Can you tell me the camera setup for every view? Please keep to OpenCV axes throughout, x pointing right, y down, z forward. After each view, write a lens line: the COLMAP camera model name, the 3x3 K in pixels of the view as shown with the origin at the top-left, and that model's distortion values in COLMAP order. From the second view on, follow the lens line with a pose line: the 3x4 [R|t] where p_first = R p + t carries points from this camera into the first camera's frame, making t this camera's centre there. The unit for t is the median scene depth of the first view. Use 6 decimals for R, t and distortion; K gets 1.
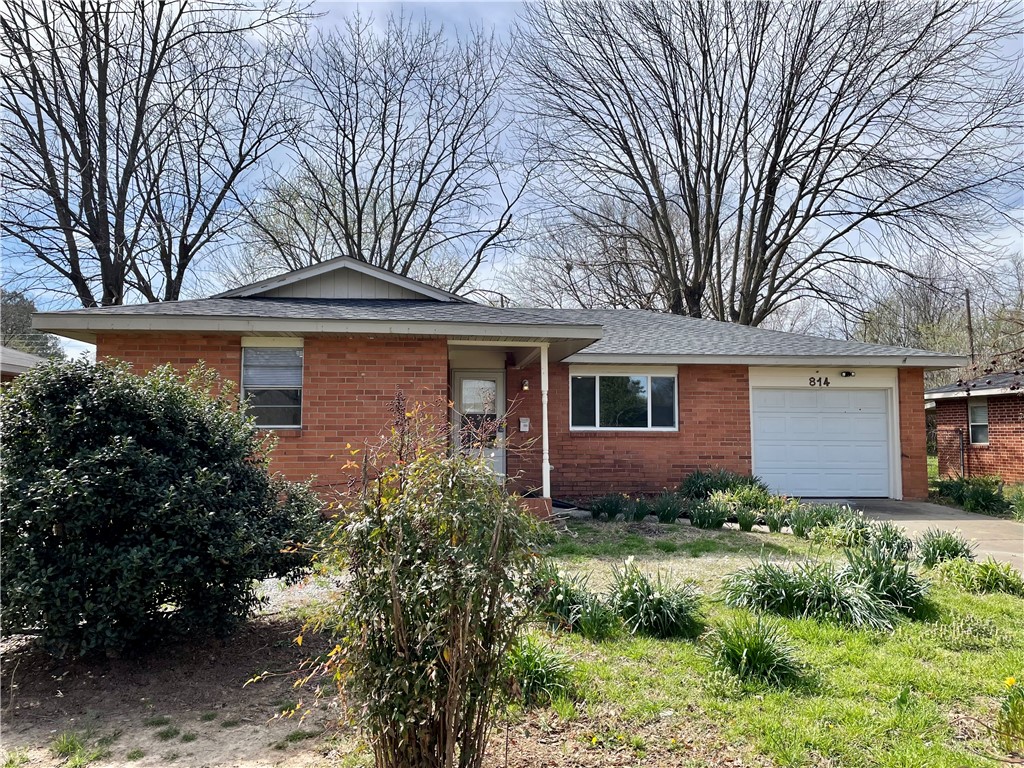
lens RADIAL K [[761.2, 0, 512.0], [0, 761.2, 384.0], [0, 0, 1]] dist [0.061738, 0.001359]
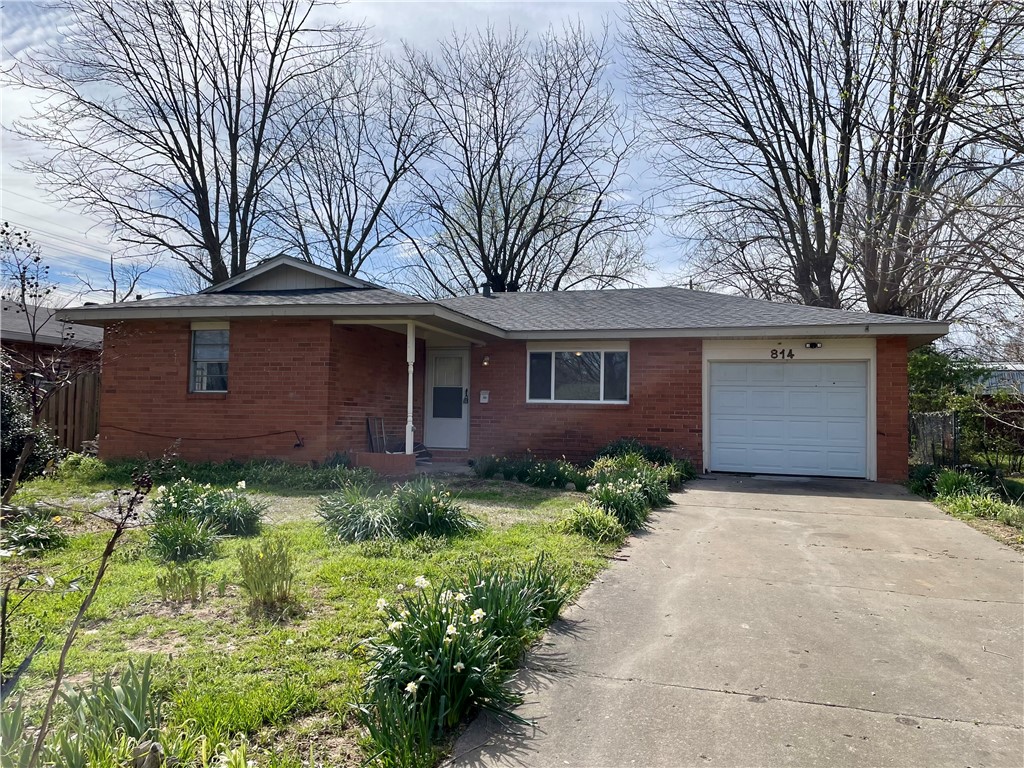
lens RADIAL K [[761.2, 0, 512.0], [0, 761.2, 384.0], [0, 0, 1]] dist [0.061738, 0.001359]
pose [[0.928930, -0.000849, -0.370254, 0.454280], [0.005686, 0.999912, 0.011971, 0.021720], [0.370212, -0.013226, 0.928853, -0.010158]]
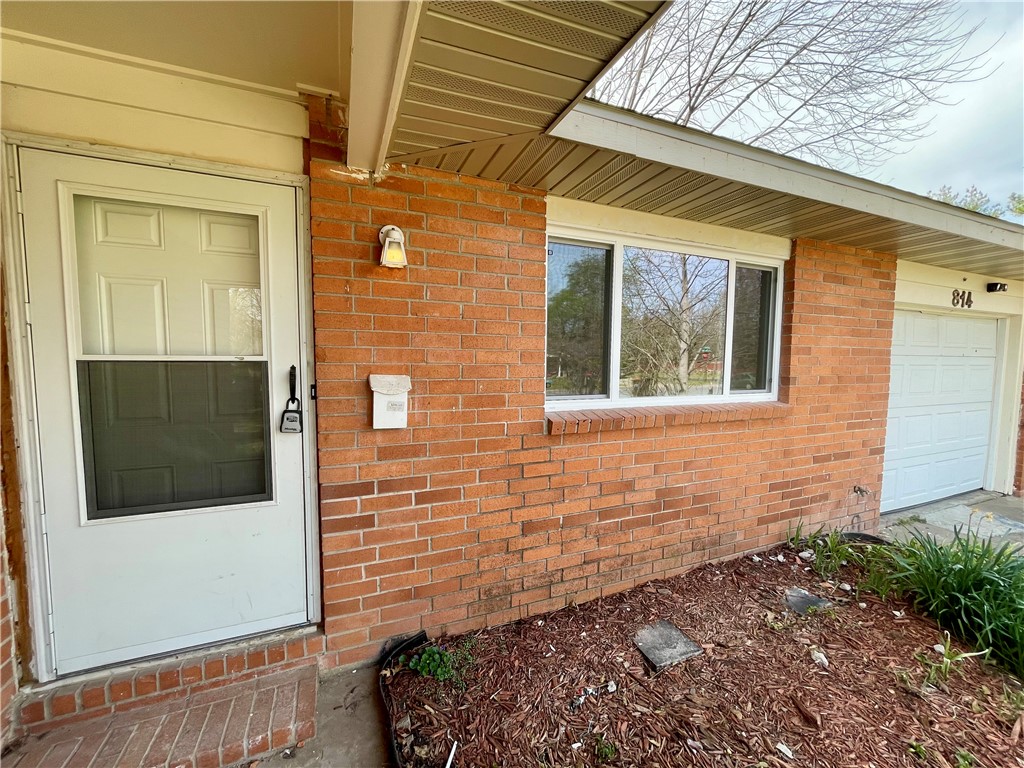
lens RADIAL K [[413.0, 0, 511.5], [0, 413.0, 387.0], [0, 0, 1]] dist [-0.001821, 0.000069]
pose [[0.952404, -0.017515, 0.304334, 0.012577], [-0.026605, 0.989762, 0.140224, 0.026991], [-0.303675, -0.141647, 0.942188, 0.840918]]
